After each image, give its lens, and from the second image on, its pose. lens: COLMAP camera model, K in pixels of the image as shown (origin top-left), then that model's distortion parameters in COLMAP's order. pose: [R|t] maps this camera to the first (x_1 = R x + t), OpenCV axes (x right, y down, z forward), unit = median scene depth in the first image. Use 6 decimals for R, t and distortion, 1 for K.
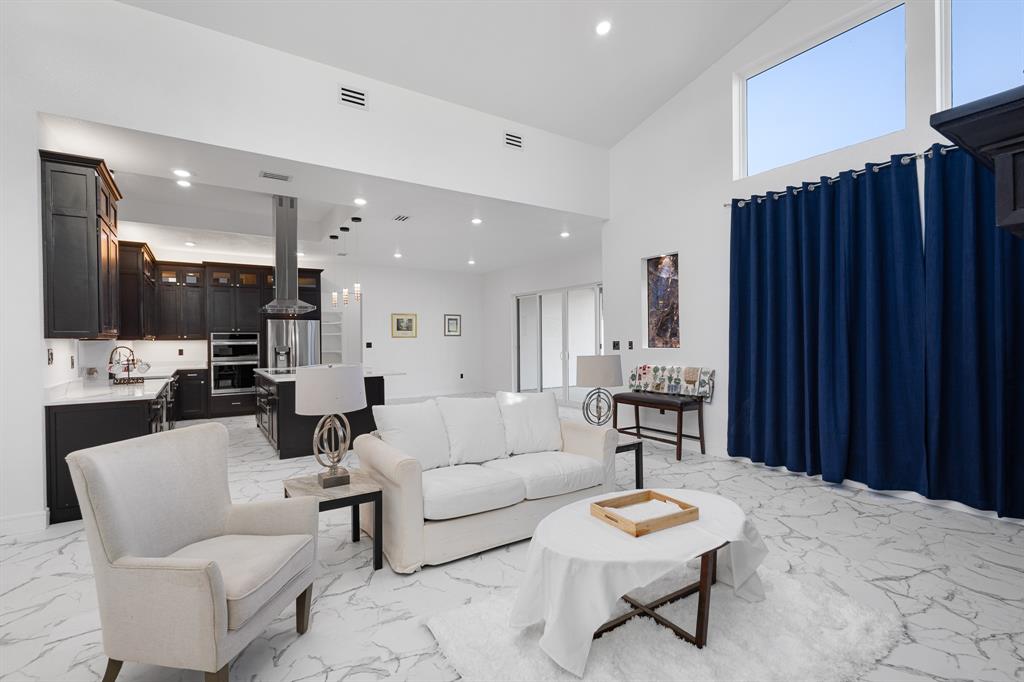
lens RADIAL K [[470.8, 0, 508.8], [0, 470.8, 339.0], [0, 0, 1]] dist [0.011283, -0.002607]
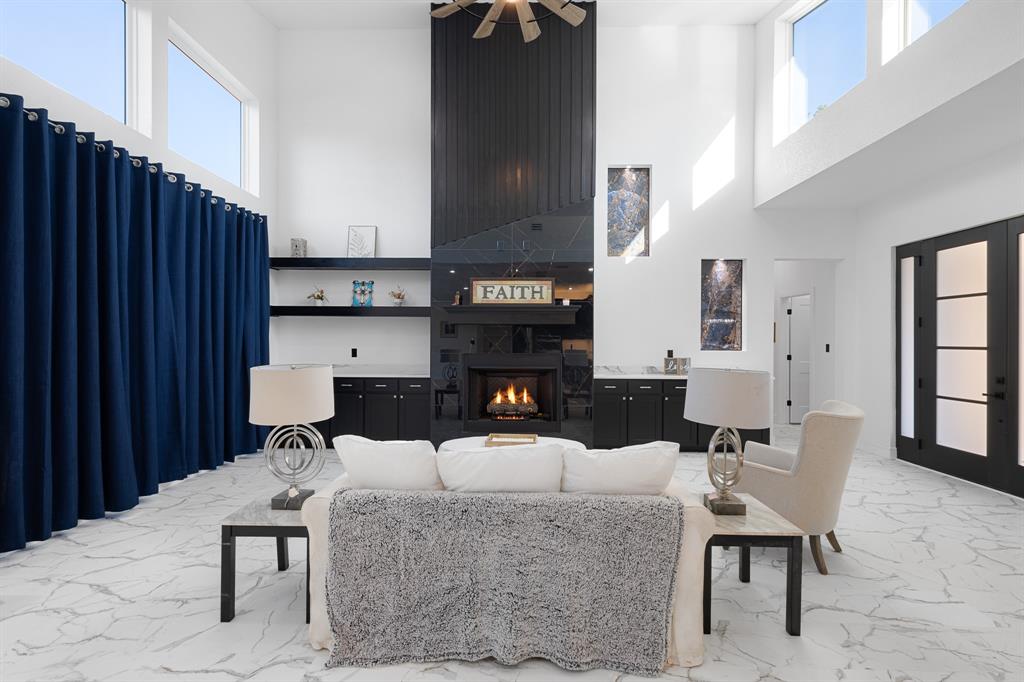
lens RADIAL K [[470.8, 0, 502.9], [0, 470.8, 340.5], [0, 0, 1]] dist [0.011283, -0.002607]
pose [[-0.816277, 0.004817, 0.577640, -0.252751], [0.001259, 0.999978, -0.006560, 0.003662], [-0.577659, -0.004628, -0.816265, 0.899095]]
